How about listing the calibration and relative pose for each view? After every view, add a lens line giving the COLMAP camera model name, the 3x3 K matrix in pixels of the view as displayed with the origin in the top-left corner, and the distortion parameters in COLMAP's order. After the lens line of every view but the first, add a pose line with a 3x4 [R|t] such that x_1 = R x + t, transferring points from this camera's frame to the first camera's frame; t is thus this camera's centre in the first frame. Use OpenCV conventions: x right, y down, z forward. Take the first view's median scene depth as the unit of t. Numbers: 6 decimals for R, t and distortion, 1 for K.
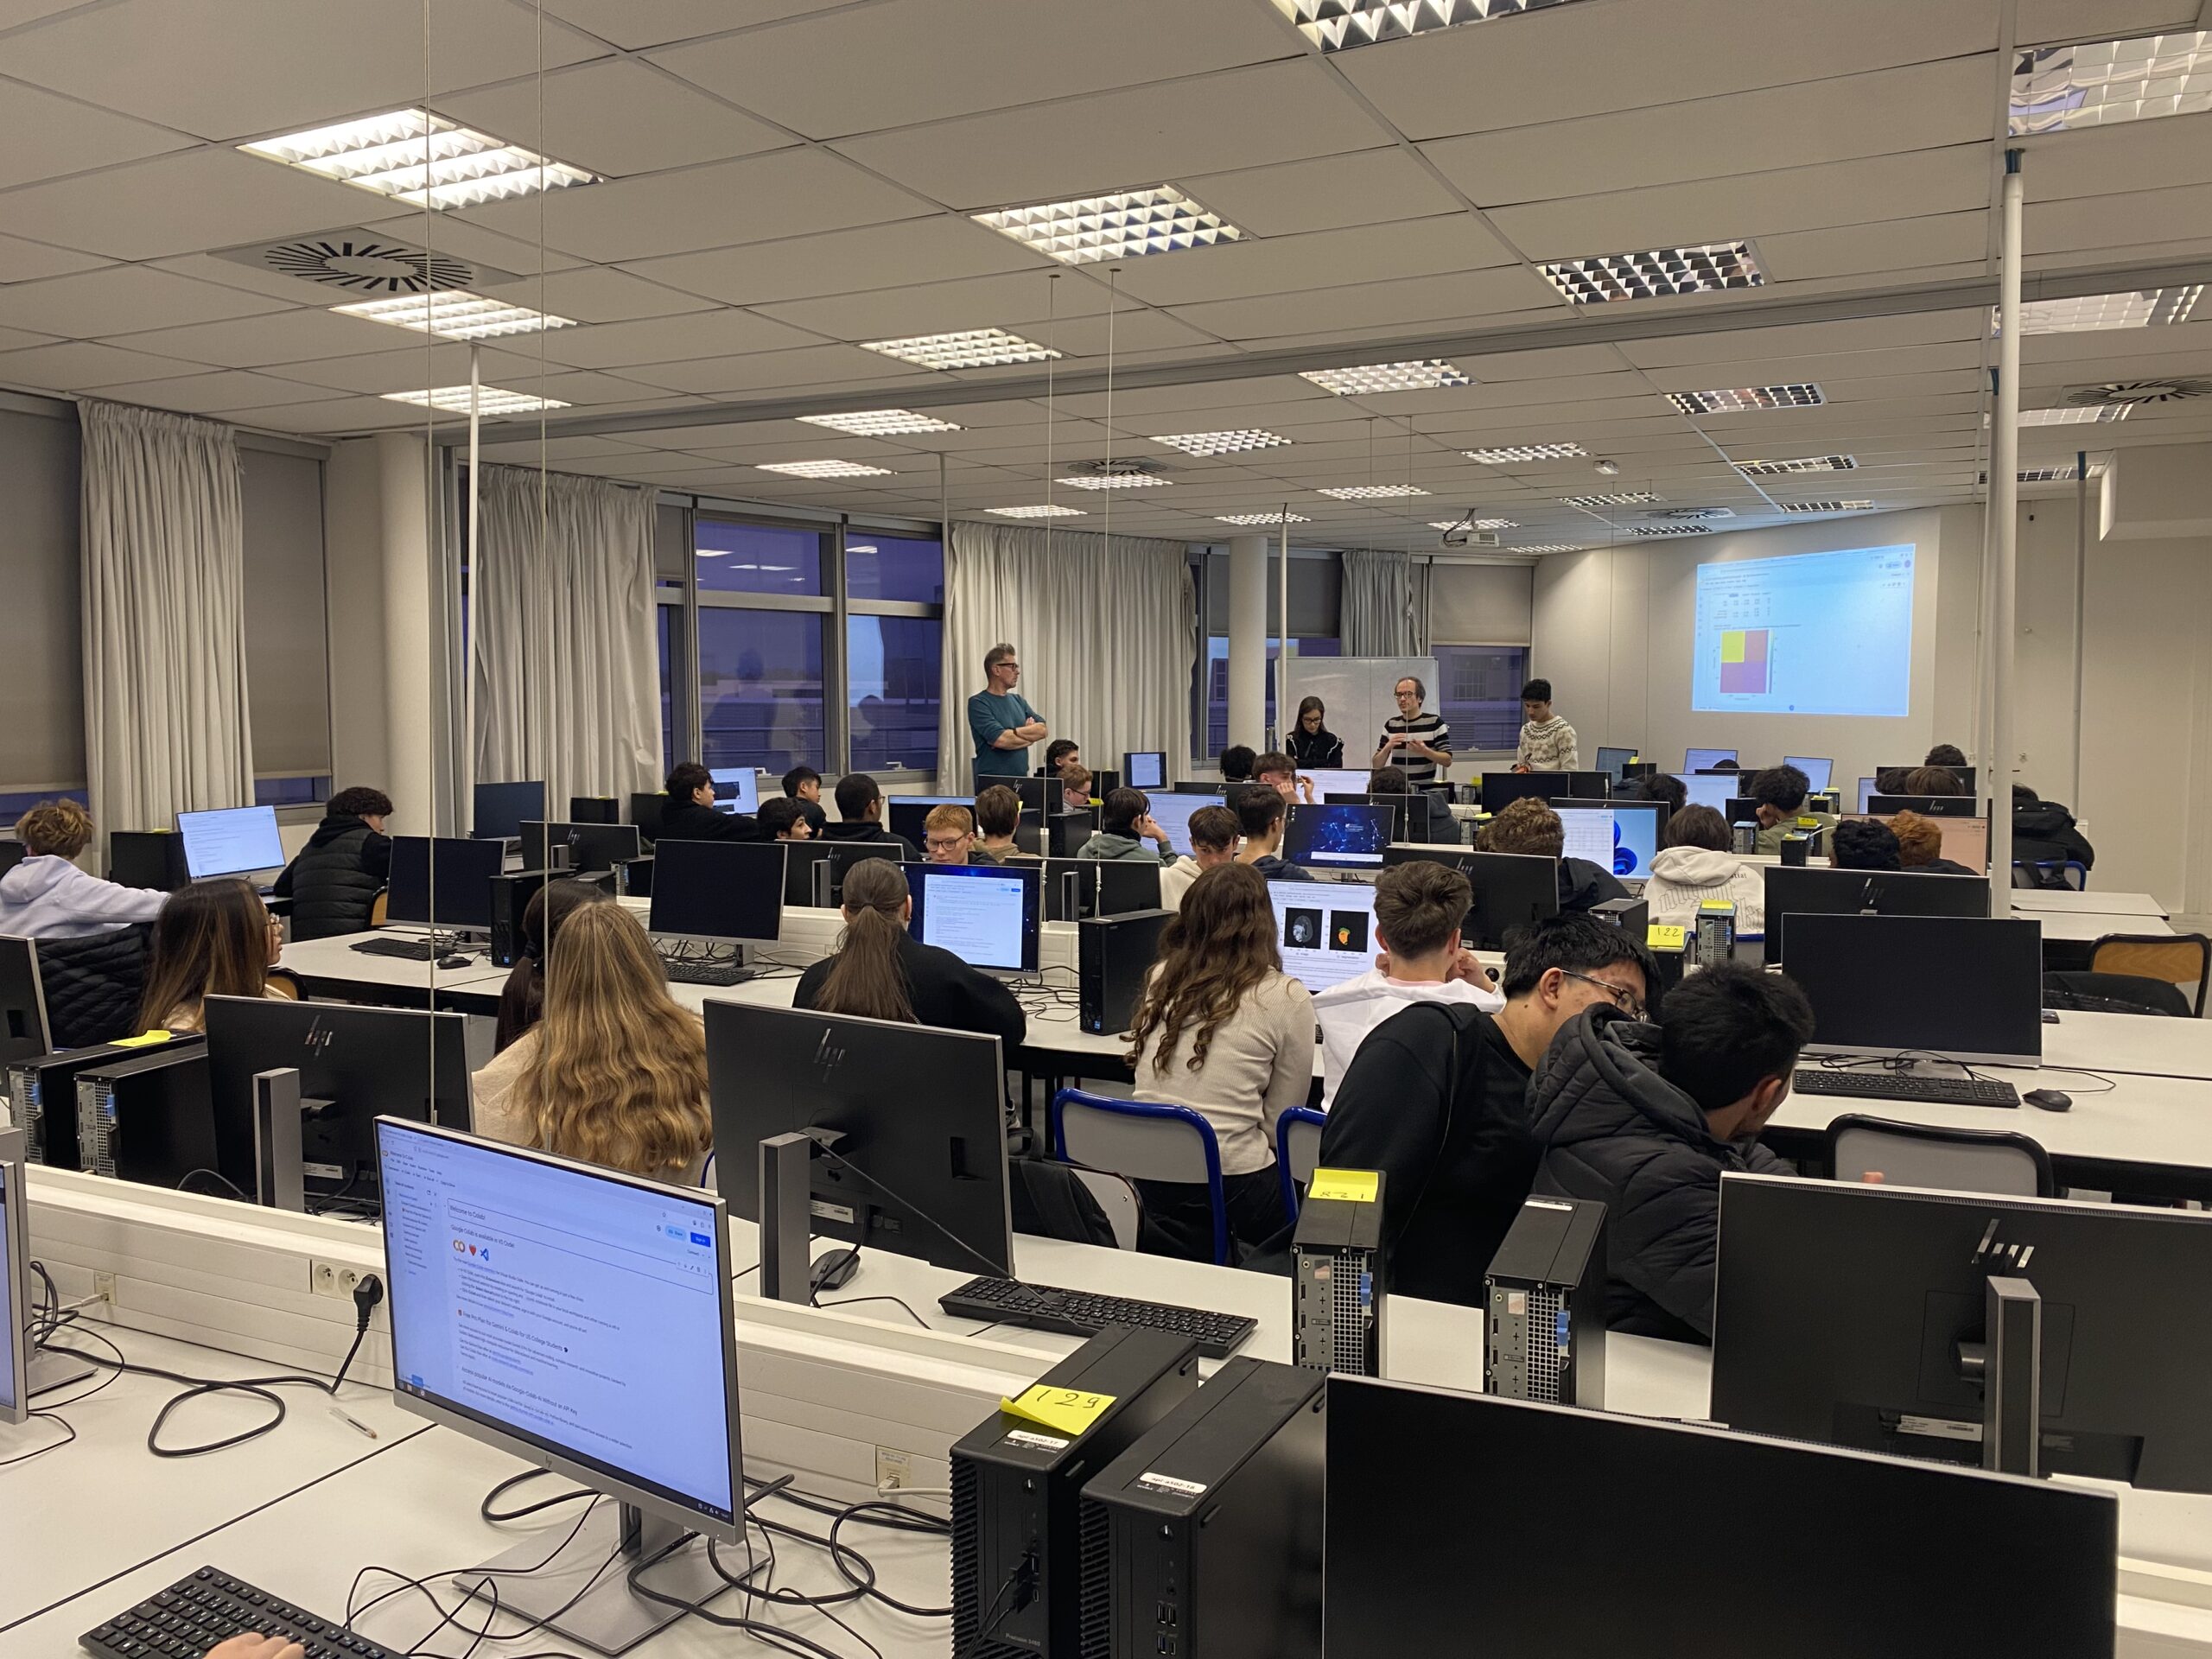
lens RADIAL K [[1642.9, 0, 1106.0], [0, 1642.9, 829.5], [0, 0, 1]] dist [0.003185, 0.004547]
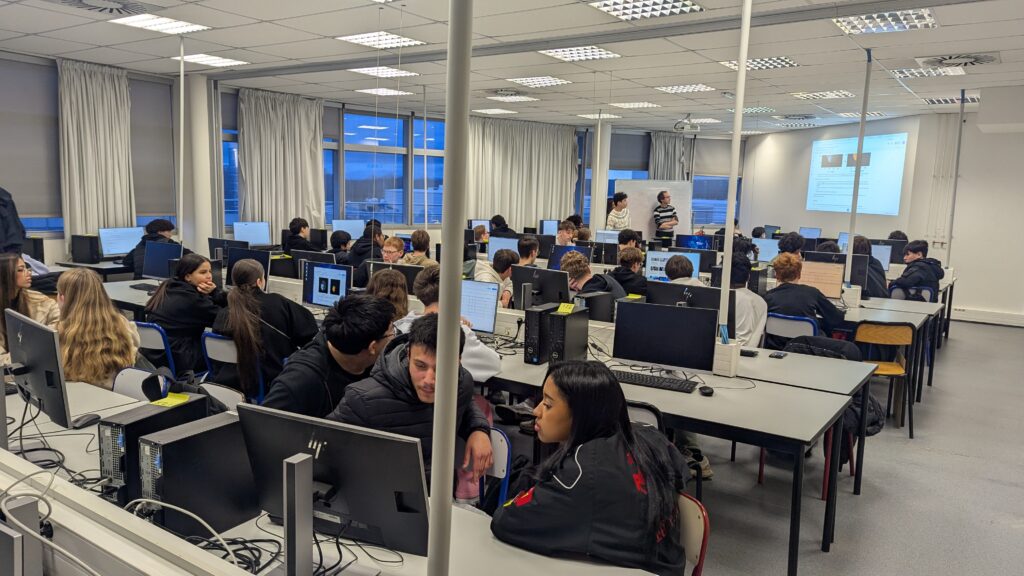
lens RADIAL K [[722.8, 0, 512.0], [0, 722.8, 288.0], [0, 0, 1]] dist [0.018255, 0.000219]
pose [[0.989242, 0.049551, -0.137643, 0.143385], [-0.042684, 0.997714, 0.052401, -0.003927], [0.139924, -0.045962, 0.989095, 0.003030]]
